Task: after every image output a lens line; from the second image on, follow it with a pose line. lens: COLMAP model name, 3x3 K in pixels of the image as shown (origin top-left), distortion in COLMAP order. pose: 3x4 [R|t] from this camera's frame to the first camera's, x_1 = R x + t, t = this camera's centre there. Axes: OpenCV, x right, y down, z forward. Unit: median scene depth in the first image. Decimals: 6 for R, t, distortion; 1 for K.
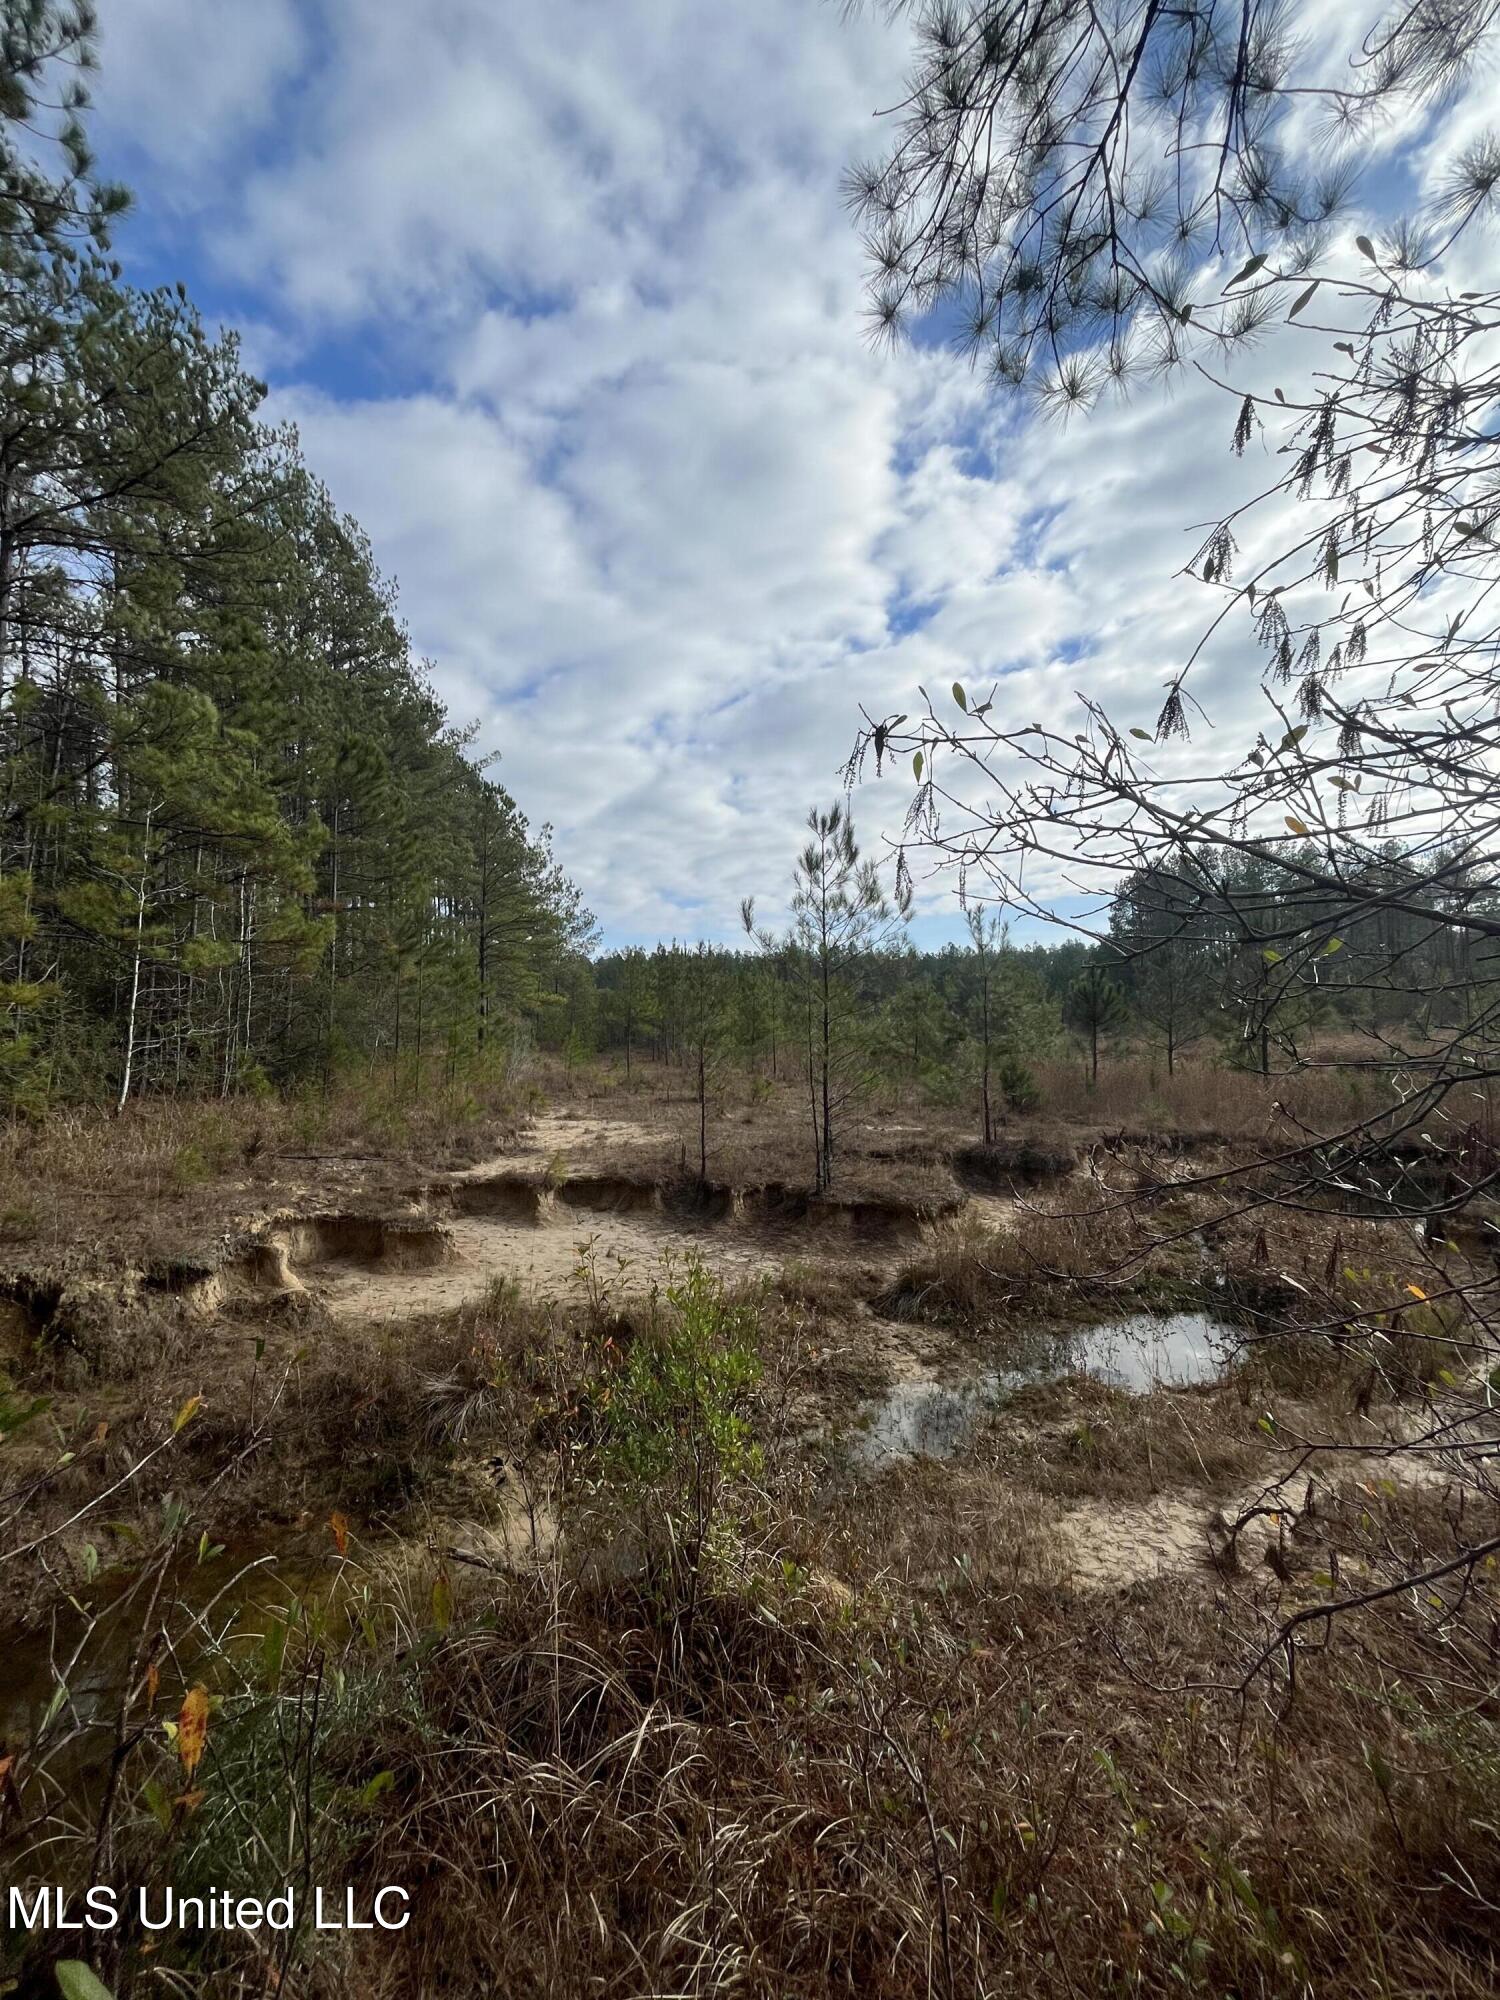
lens RADIAL K [[808.8, 0, 744.1], [0, 808.8, 1000.1], [0, 0, 1]] dist [-0.001926, -0.001403]
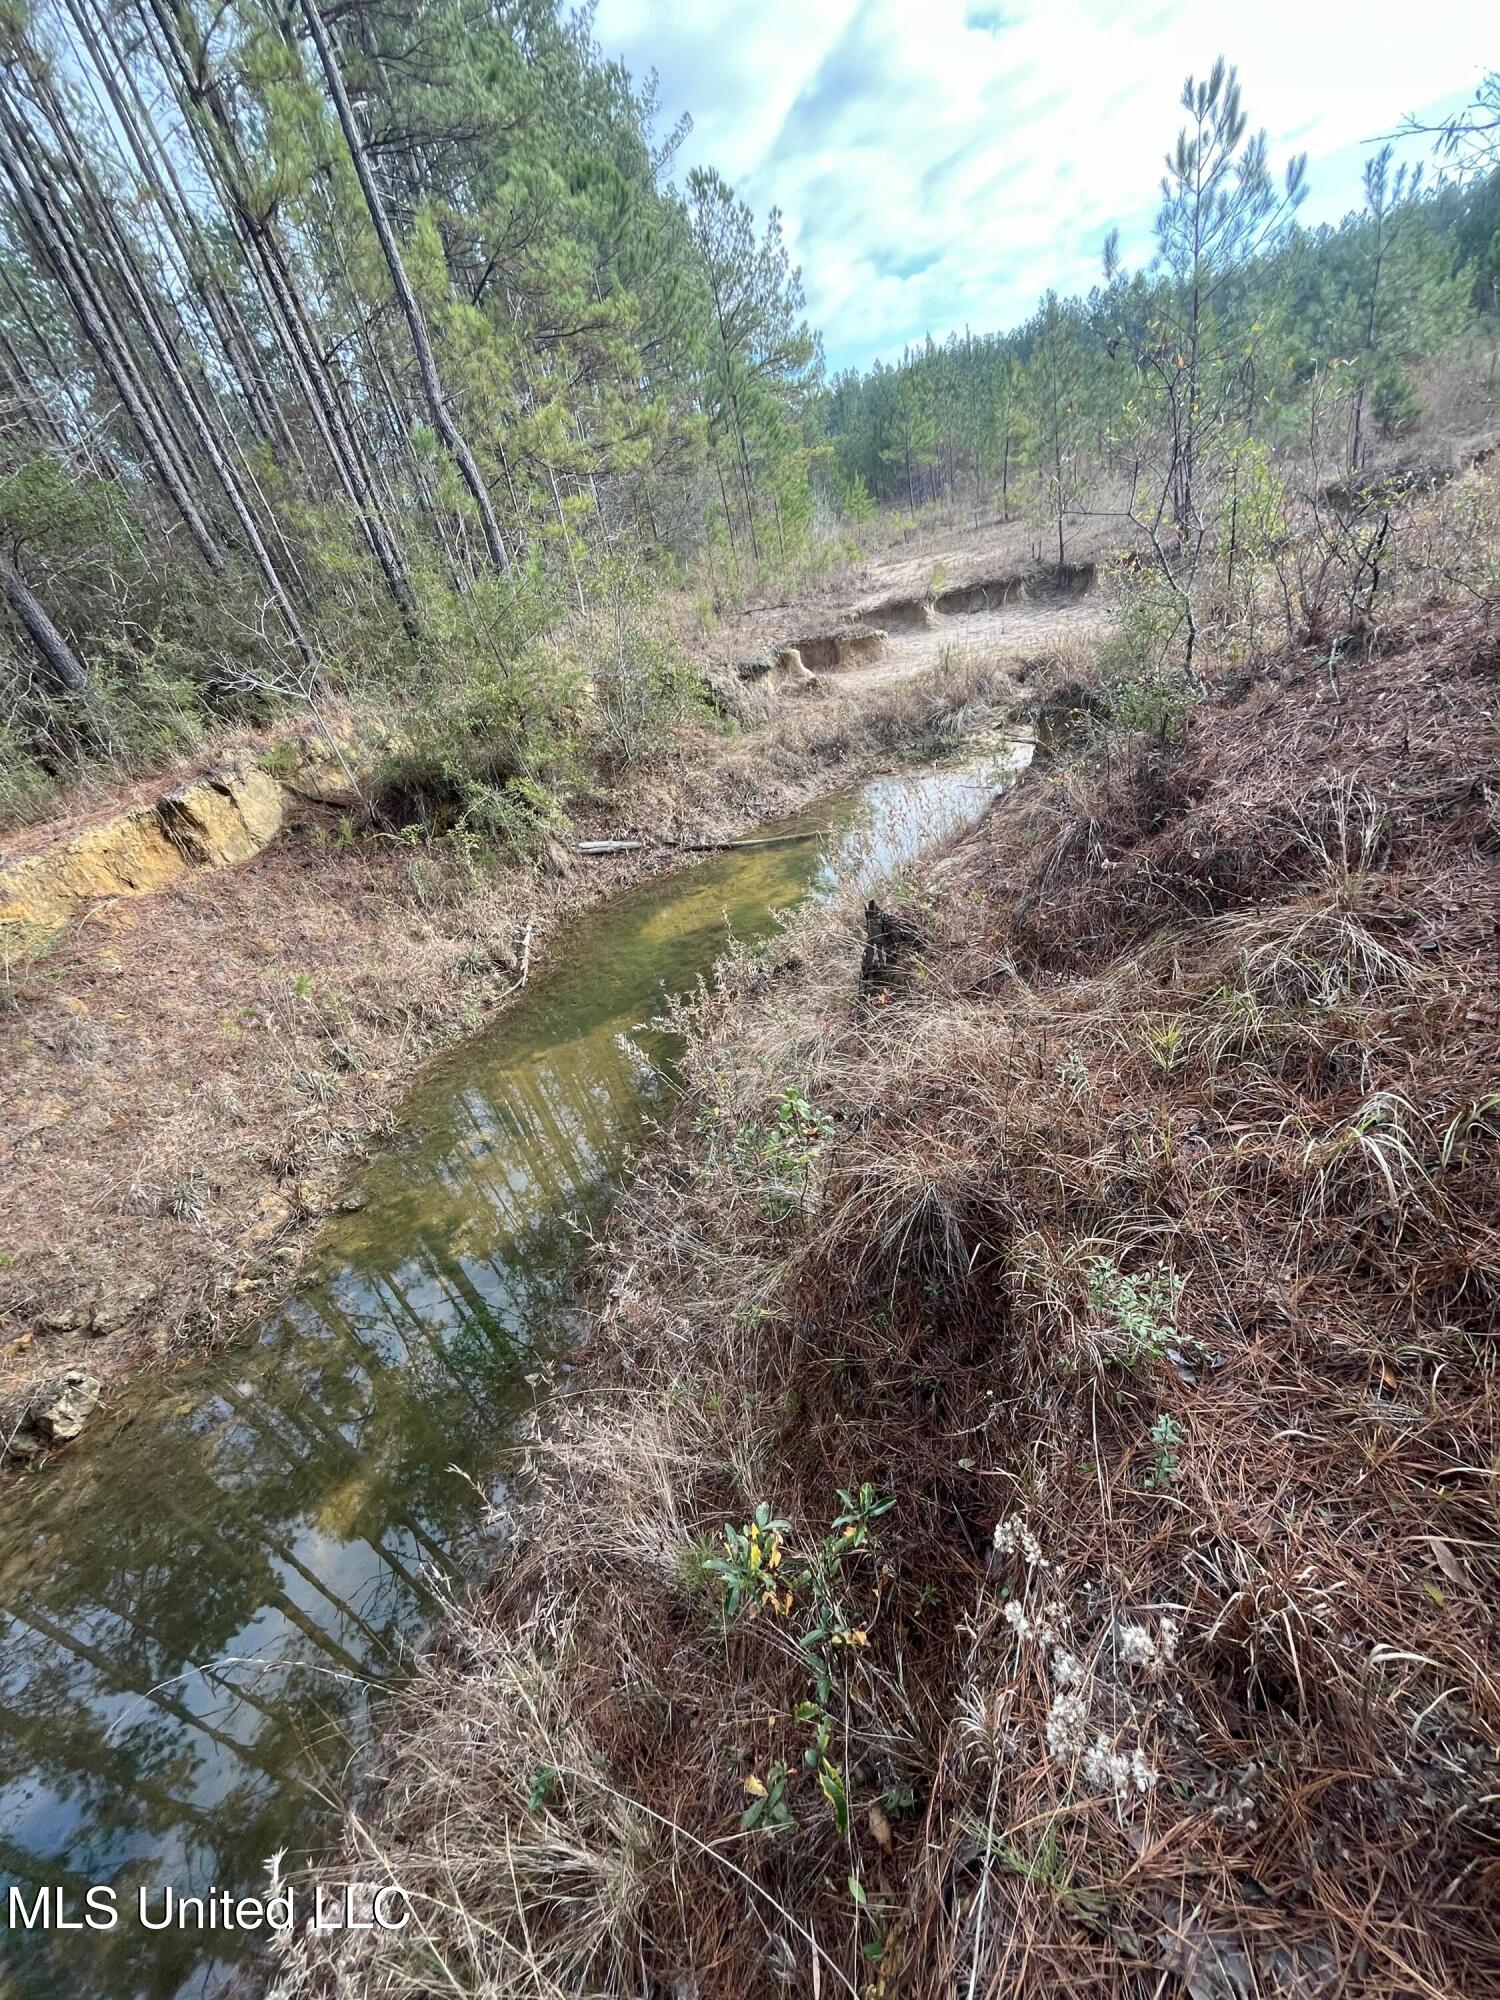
lens RADIAL K [[808.8, 0, 745.8], [0, 808.8, 1002.1], [0, 0, 1]] dist [-0.001926, -0.001403]
pose [[0.946258, -0.059773, -0.317841, -0.156610], [0.229025, 0.817743, 0.528057, 0.018067], [0.228348, -0.572472, 0.787485, -0.391735]]
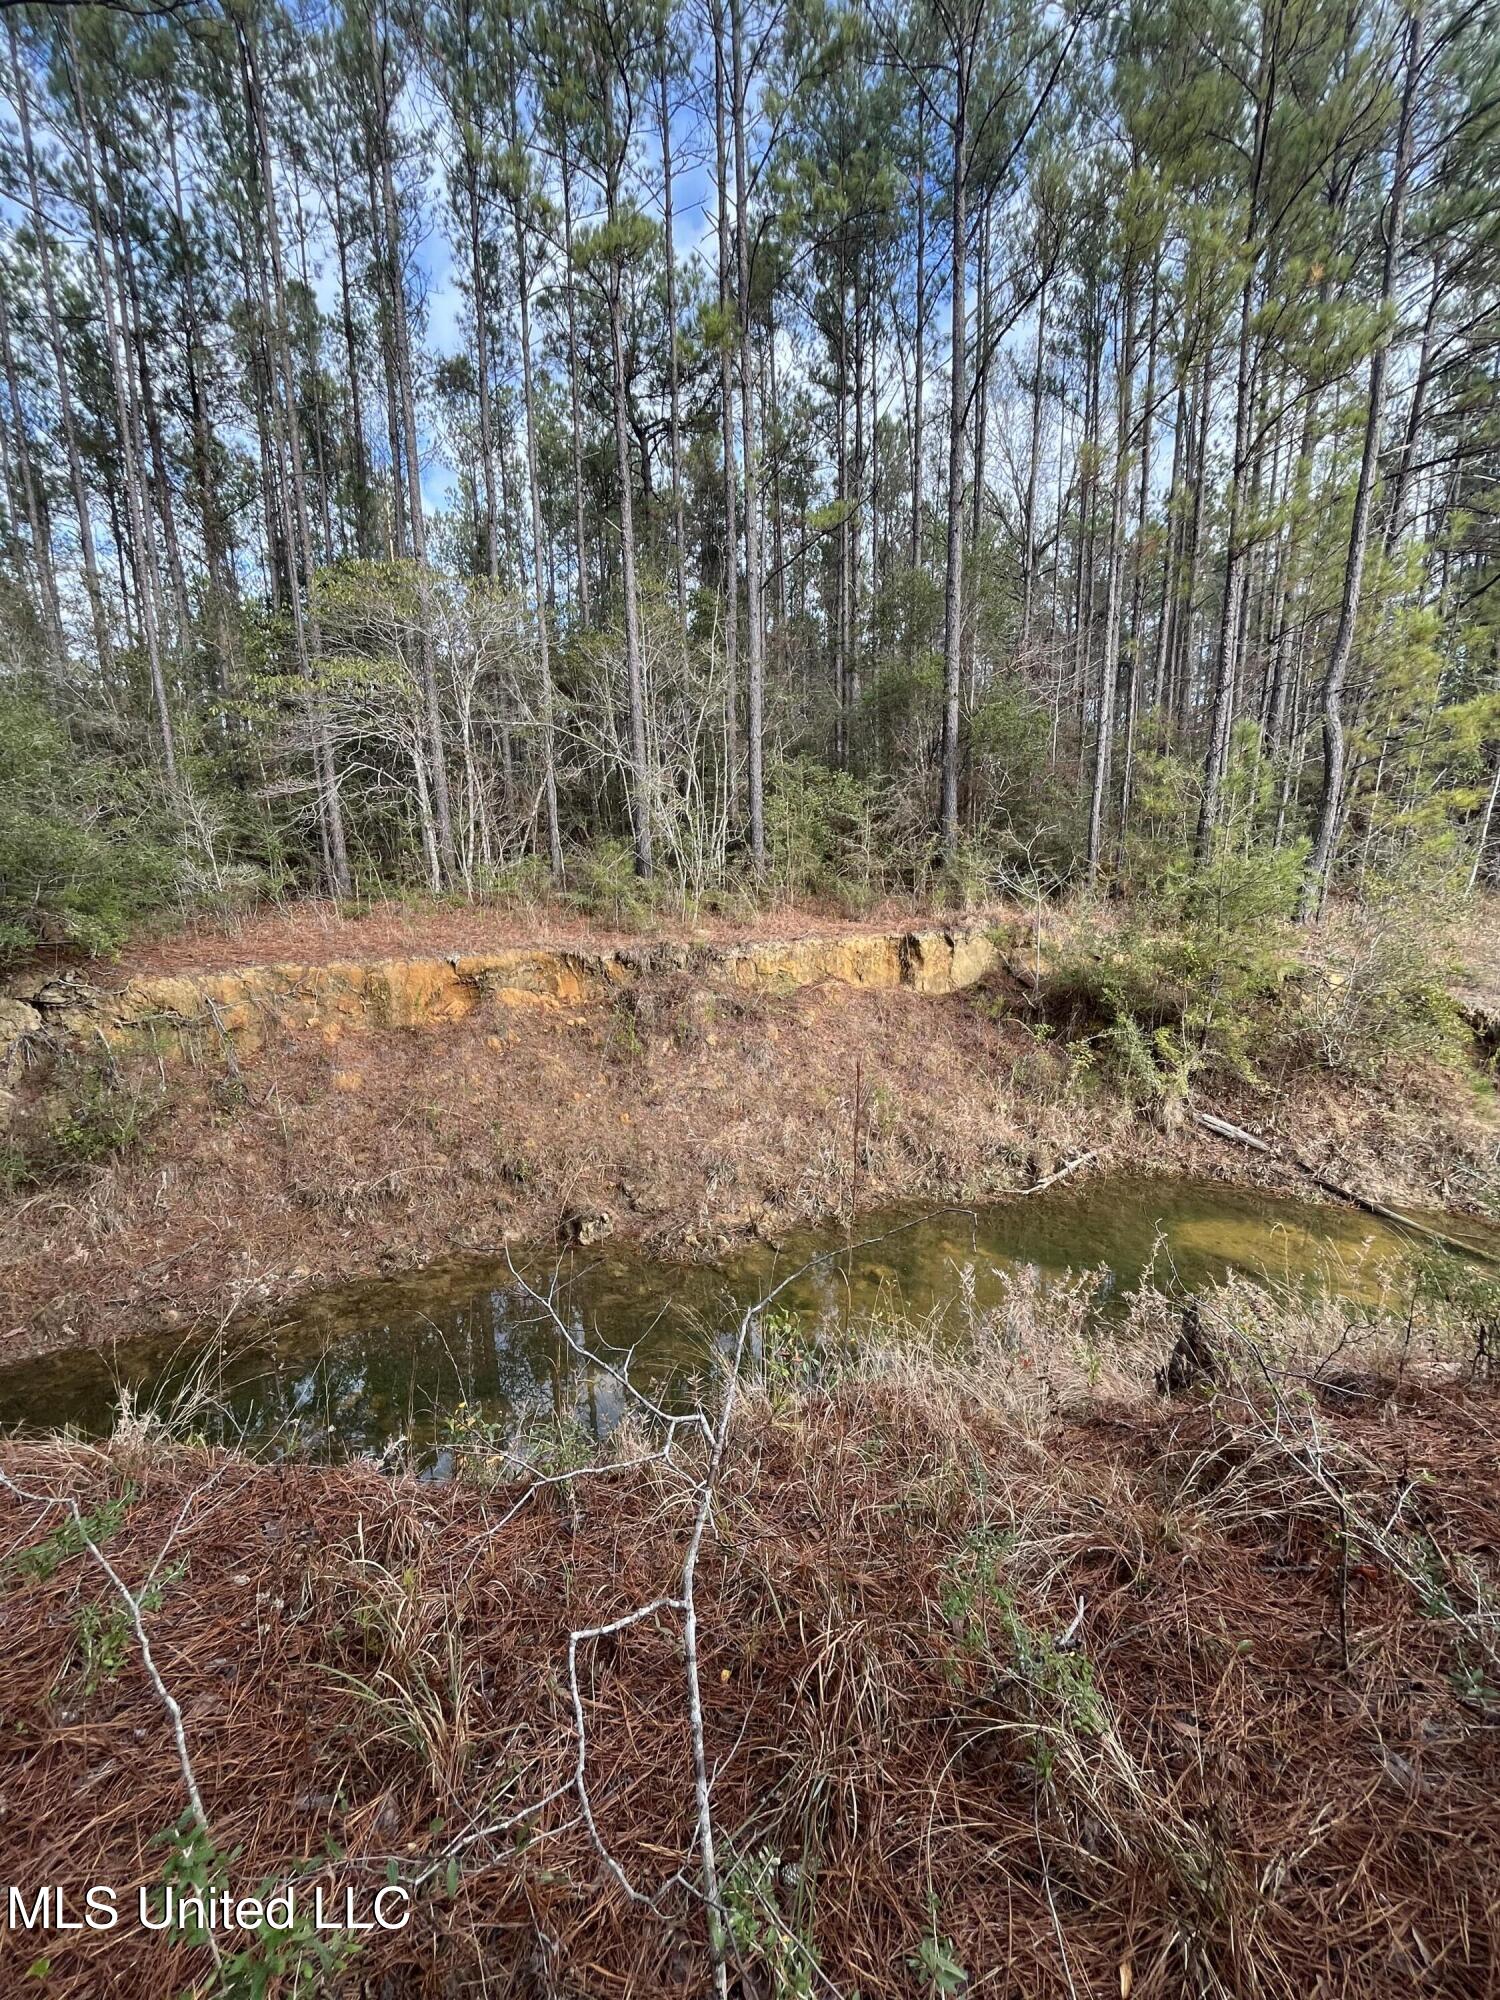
lens RADIAL K [[808.8, 0, 740.4], [0, 808.8, 1000.7], [0, 0, 1]] dist [-0.001926, -0.001403]
pose [[0.293613, 0.200077, -0.934752, 0.009216], [0.036823, 0.974758, 0.220206, -0.013613], [0.955215, -0.099076, 0.278834, -0.324346]]
